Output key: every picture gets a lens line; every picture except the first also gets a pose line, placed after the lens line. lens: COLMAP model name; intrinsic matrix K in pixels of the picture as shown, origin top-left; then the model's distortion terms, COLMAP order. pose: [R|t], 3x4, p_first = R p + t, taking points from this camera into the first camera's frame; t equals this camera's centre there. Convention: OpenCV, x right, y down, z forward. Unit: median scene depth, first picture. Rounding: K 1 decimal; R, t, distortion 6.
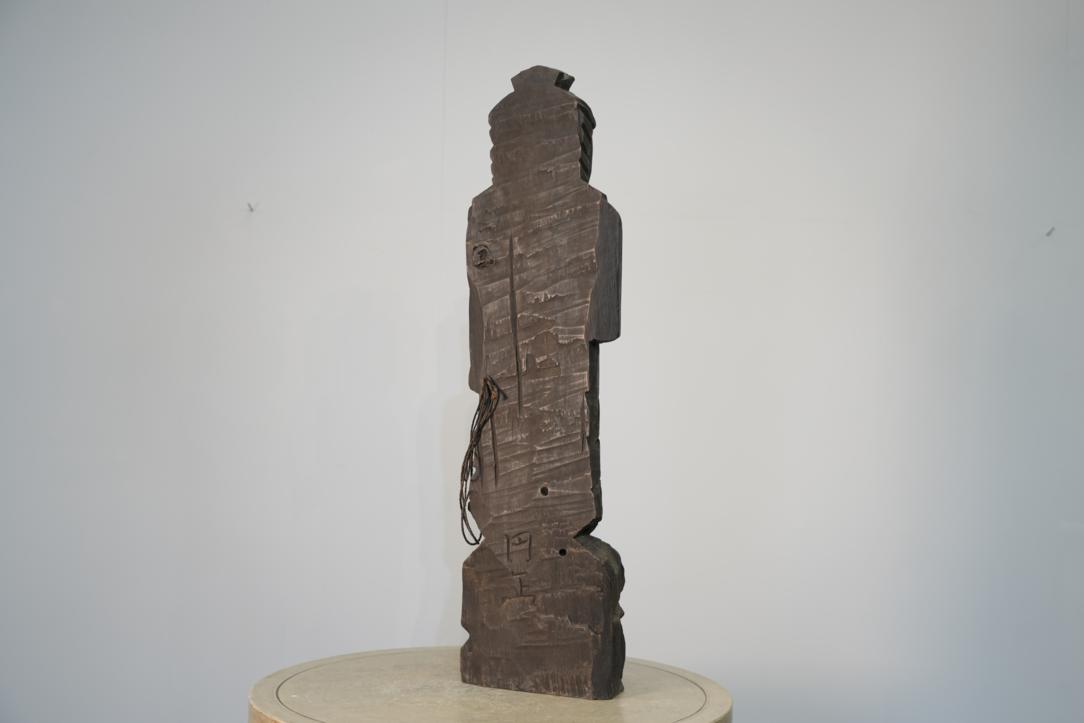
lens RADIAL K [[1440.1, 0, 543.8], [0, 1440.1, 362.7], [0, 0, 1]] dist [-0.023793, 0.000000]
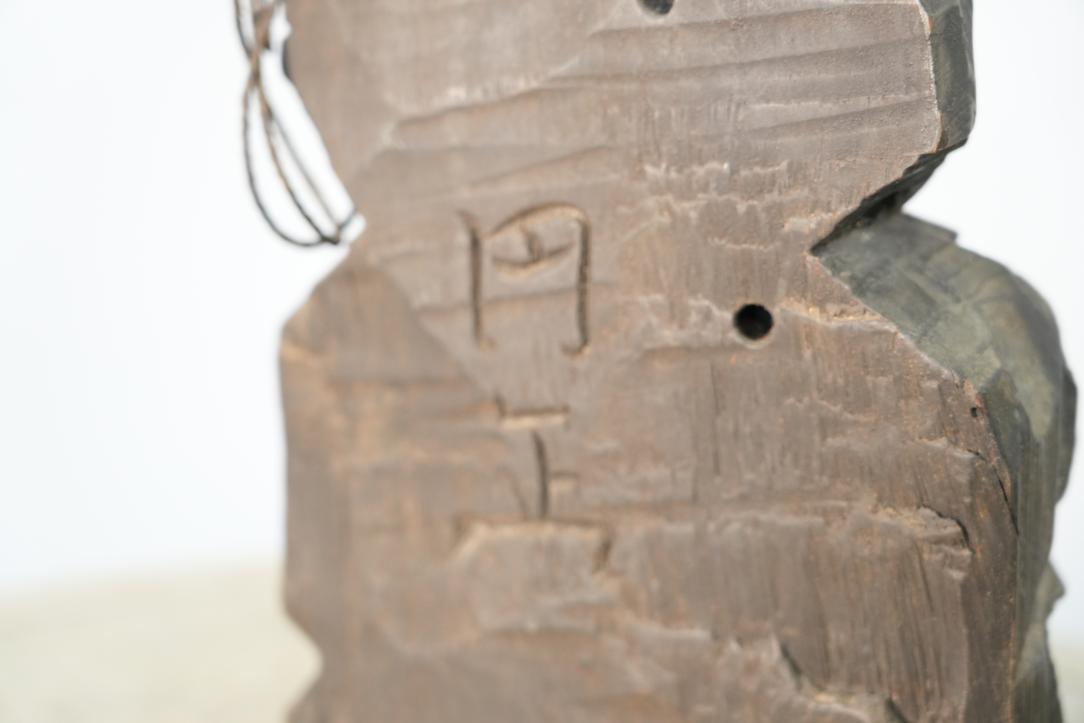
lens RADIAL K [[2566.7, 0, 543.6], [0, 2566.7, 361.5], [0, 0, 1]] dist [-0.069397, 0.000000]
pose [[0.995400, 0.010080, -0.095276, 0.017703], [0.015695, 0.963859, 0.265951, 0.048190], [0.094514, -0.266223, 0.959267, 0.673892]]
